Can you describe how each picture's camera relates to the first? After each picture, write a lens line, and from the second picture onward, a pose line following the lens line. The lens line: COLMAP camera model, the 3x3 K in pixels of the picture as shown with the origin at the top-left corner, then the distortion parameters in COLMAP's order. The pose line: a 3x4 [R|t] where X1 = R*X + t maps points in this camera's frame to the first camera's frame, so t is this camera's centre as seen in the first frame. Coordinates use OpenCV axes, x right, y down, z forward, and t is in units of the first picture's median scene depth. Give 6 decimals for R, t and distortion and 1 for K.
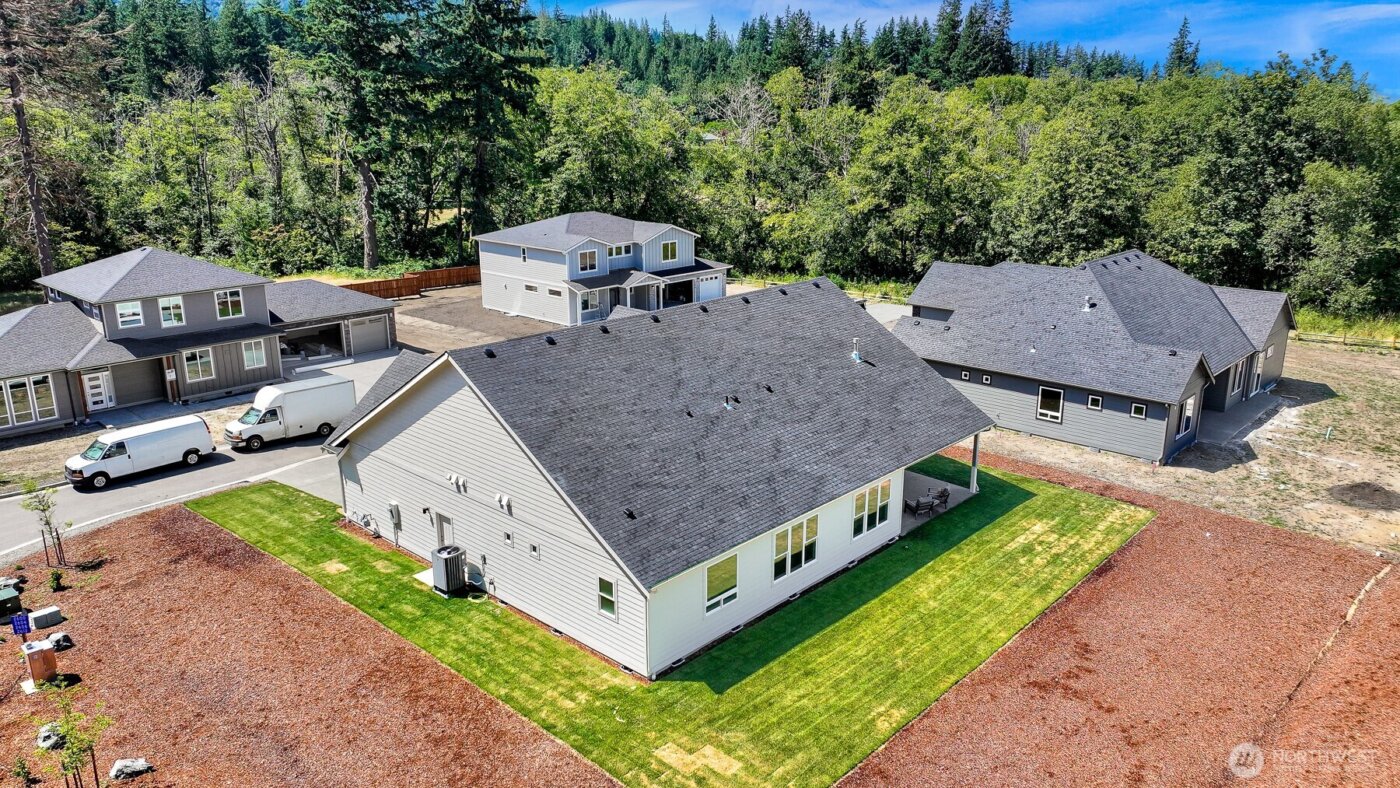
lens RADIAL K [[978.8, 0, 715.6], [0, 978.8, 393.8], [0, 0, 1]] dist [0.000696, 0.005871]
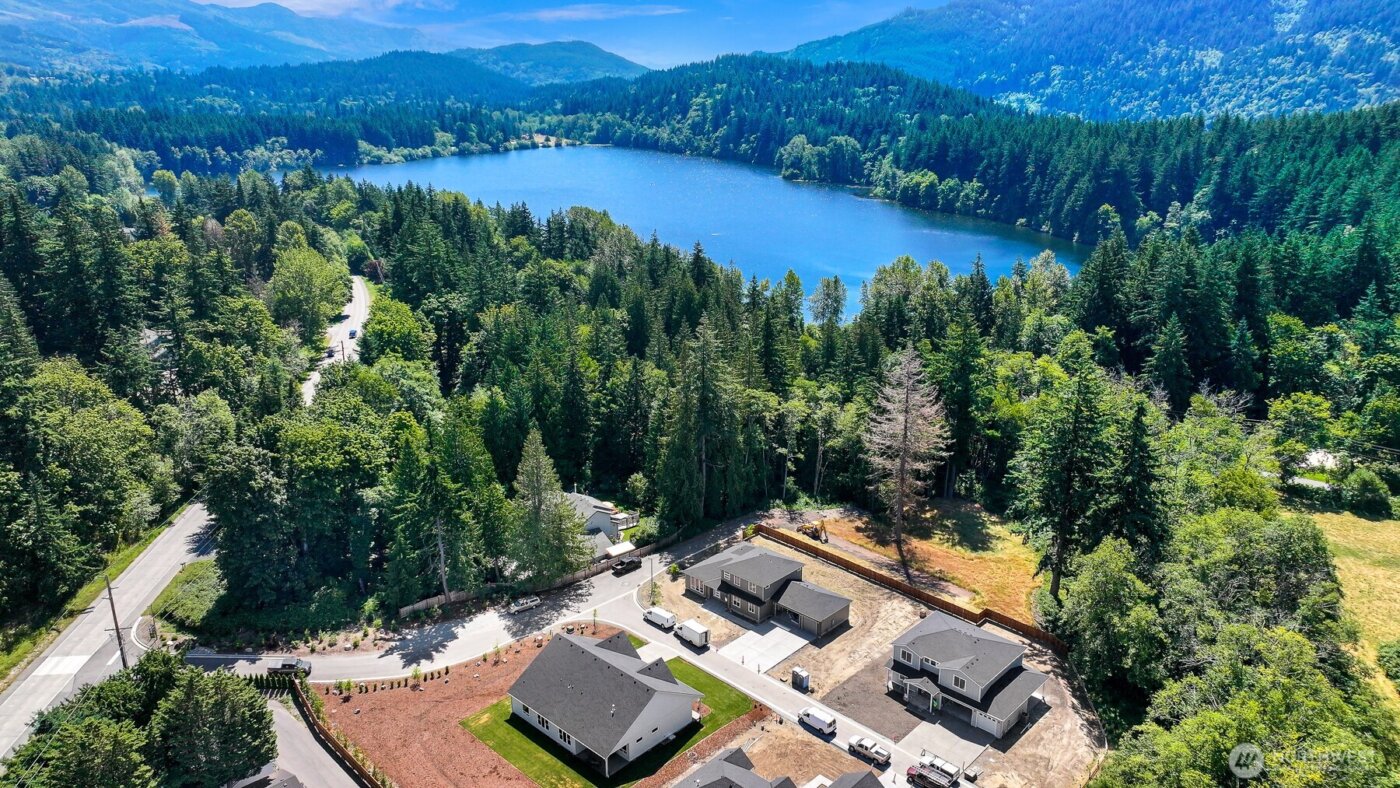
lens RADIAL K [[981.8, 0, 707.1], [0, 981.8, 391.4], [0, 0, 1]] dist [0.003552, 0.007264]
pose [[-0.017217, 0.296103, -0.955001, 2.789996], [-0.276838, 0.916389, 0.289122, -1.930857], [0.960762, 0.269358, 0.066195, 0.809214]]
